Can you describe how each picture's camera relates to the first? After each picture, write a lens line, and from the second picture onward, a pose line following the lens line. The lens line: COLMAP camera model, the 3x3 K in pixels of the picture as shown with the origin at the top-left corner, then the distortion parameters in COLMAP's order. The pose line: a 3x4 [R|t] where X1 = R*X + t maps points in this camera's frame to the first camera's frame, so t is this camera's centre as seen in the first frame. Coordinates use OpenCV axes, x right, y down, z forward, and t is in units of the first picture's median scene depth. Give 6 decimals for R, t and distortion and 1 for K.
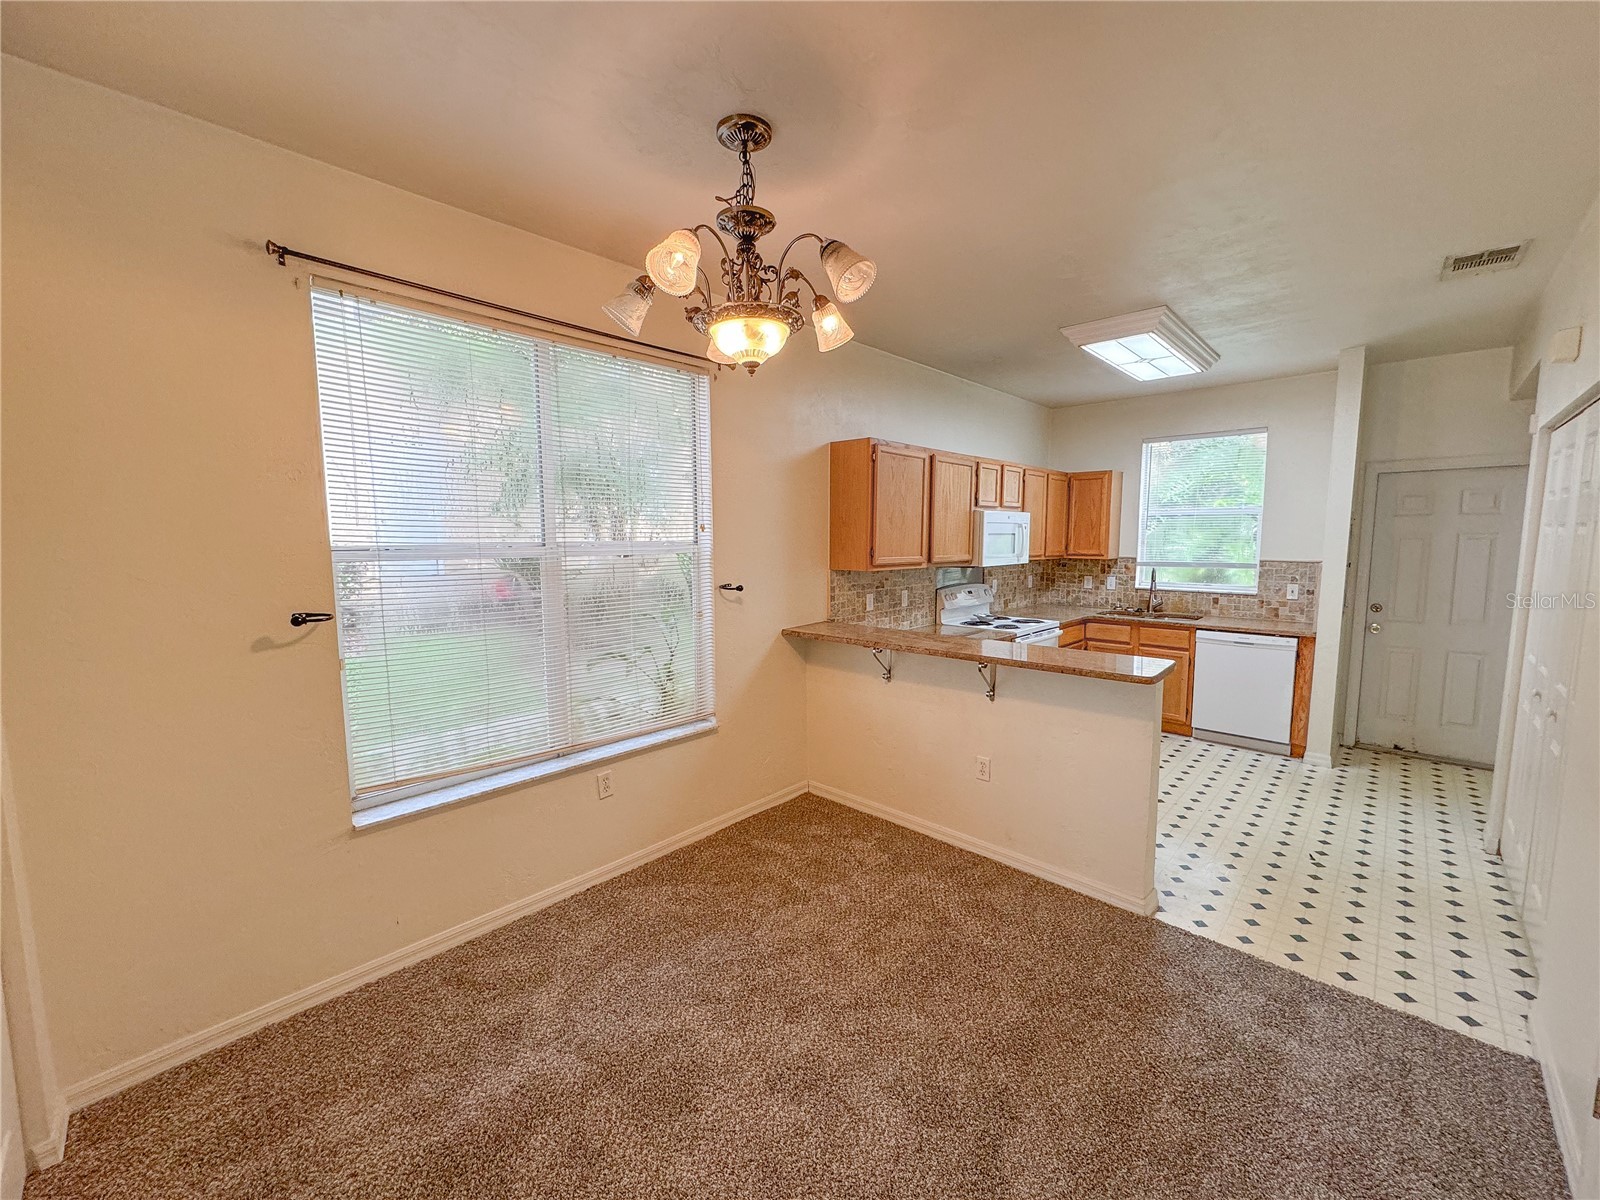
lens RADIAL K [[640.4, 0, 801.7], [0, 640.4, 598.4], [0, 0, 1]] dist [-0.002275, 0.000692]
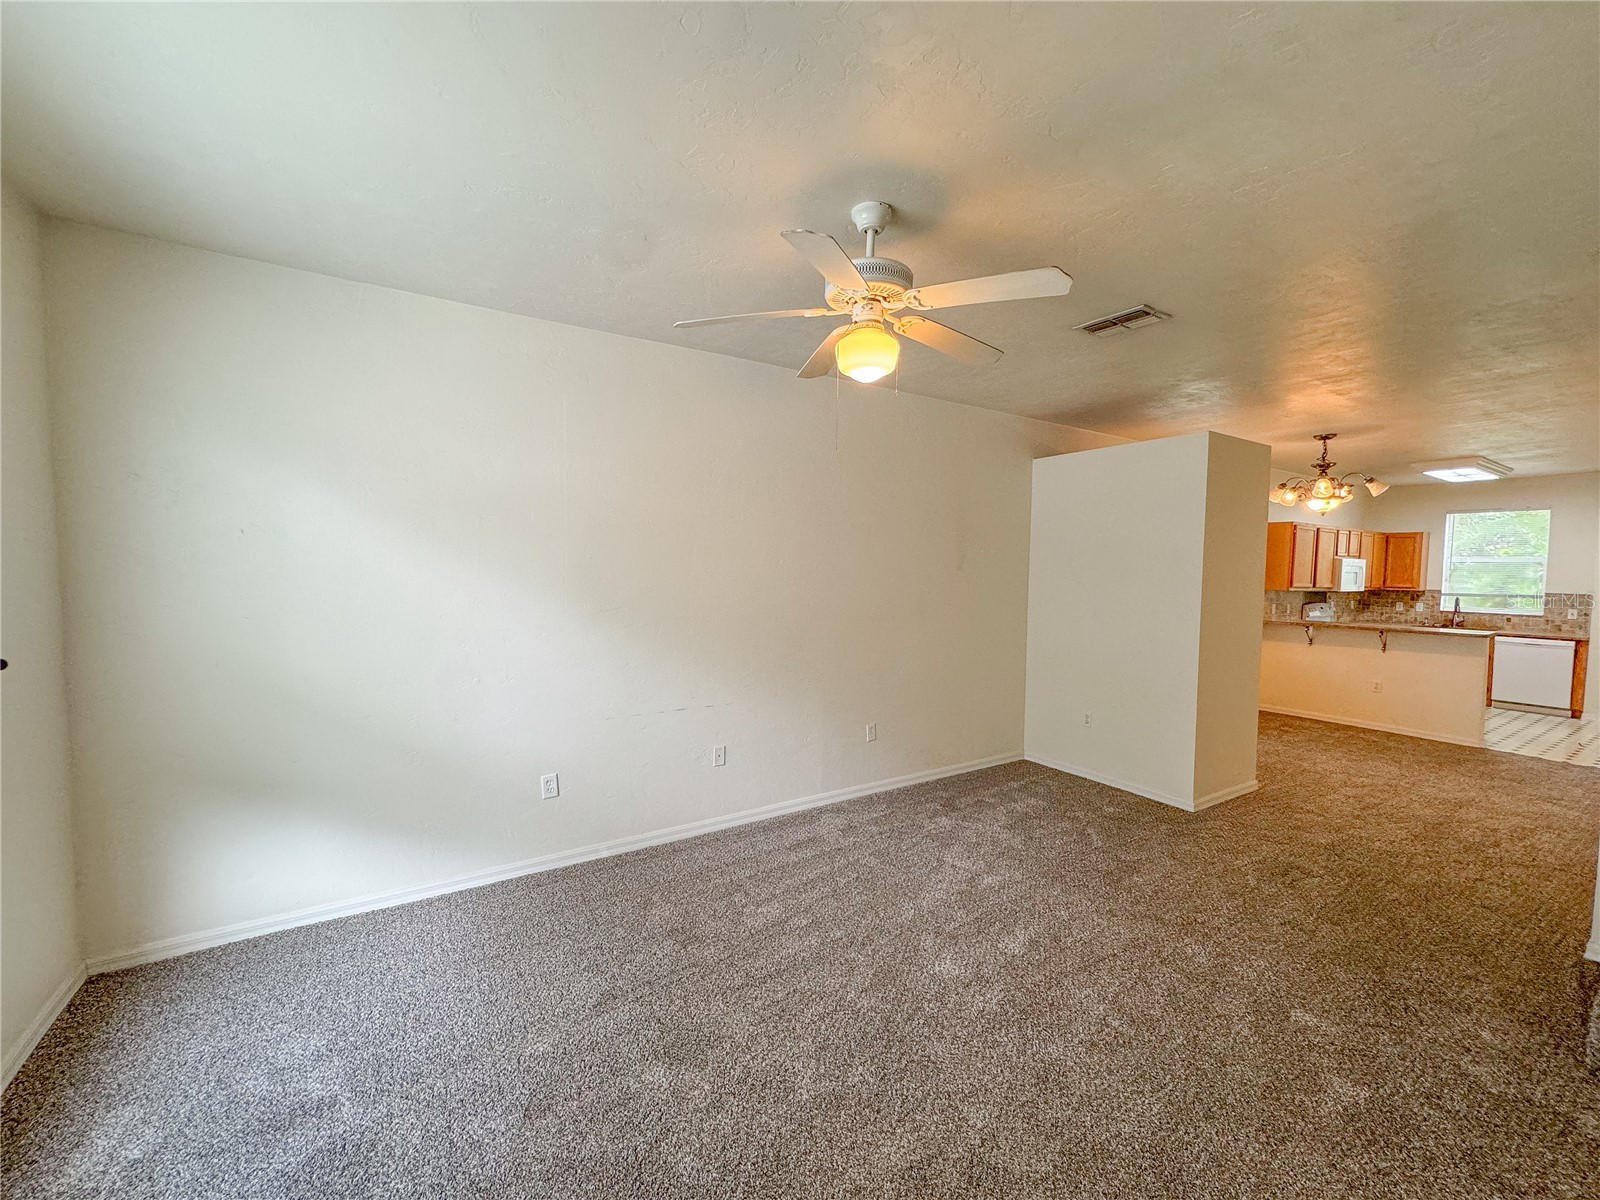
lens RADIAL K [[640.4, 0, 799.0], [0, 640.4, 599.2], [0, 0, 1]] dist [-0.002275, 0.000692]
pose [[0.970167, 0.030401, -0.240525, -0.668082], [-0.042482, 0.998074, -0.045201, 0.103433], [0.238687, 0.054071, 0.969590, -0.936809]]
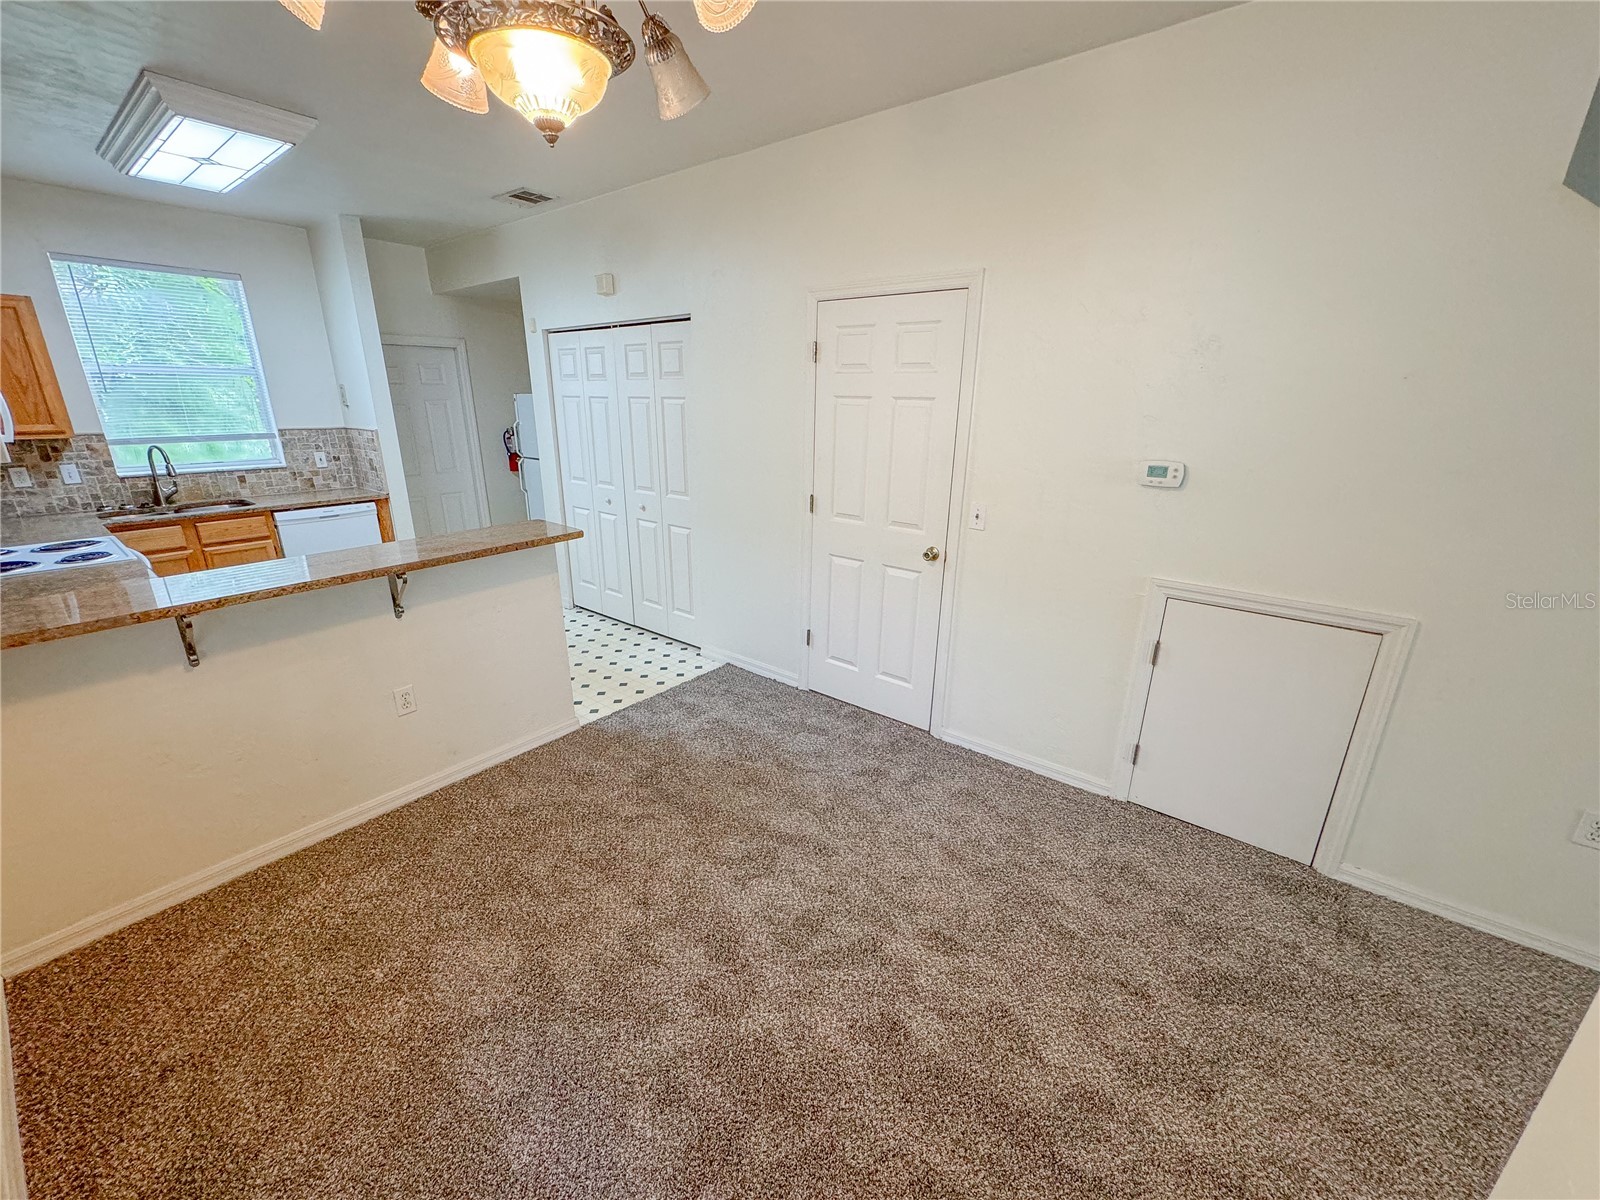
lens RADIAL K [[640.4, 0, 801.9], [0, 640.4, 598.8], [0, 0, 1]] dist [-0.002275, 0.000692]
pose [[-0.090441, -0.296850, 0.950632, -0.330378], [0.092593, 0.947903, 0.304807, -0.040570], [-0.991588, 0.115589, -0.058243, 0.343497]]
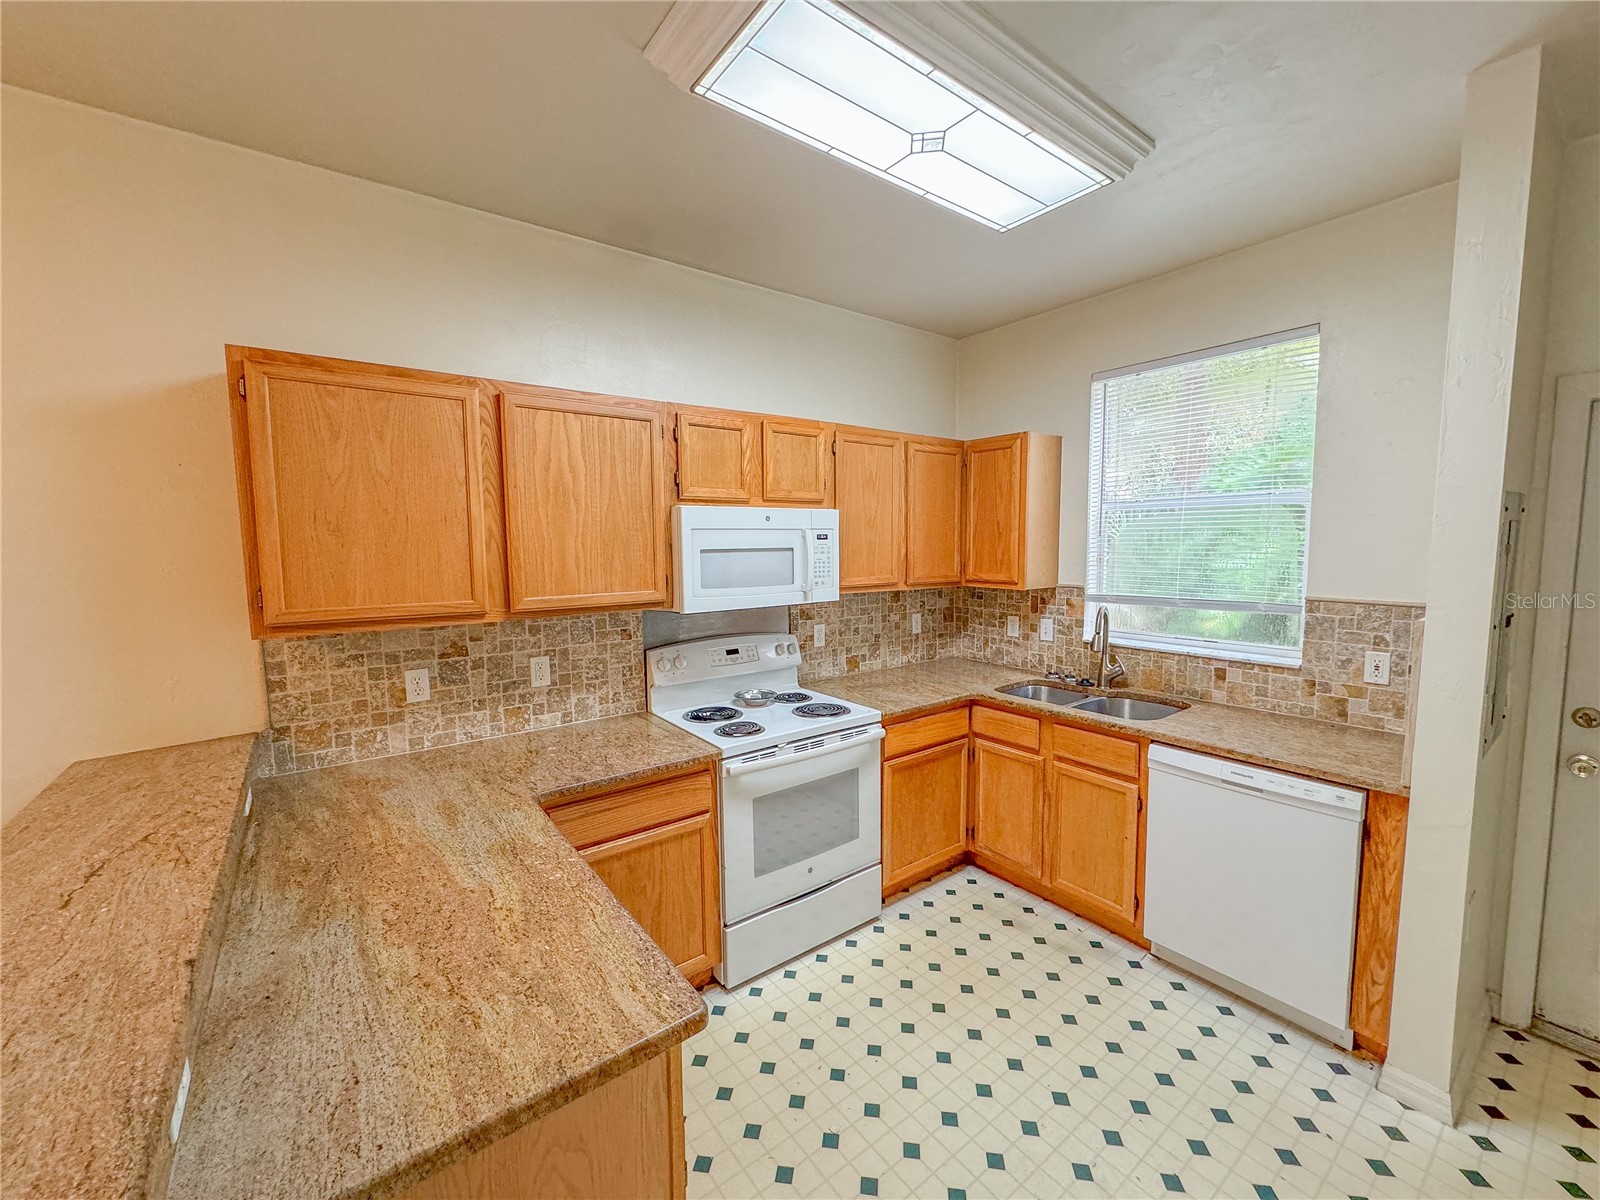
lens RADIAL K [[640.4, 0, 805.1], [0, 640.4, 598.5], [0, 0, 1]] dist [-0.002275, 0.000692]
pose [[0.985546, 0.006060, -0.169302, 0.444959], [-0.007504, 0.999941, -0.007892, -0.055649], [0.169244, 0.009048, 0.985533, 0.479301]]
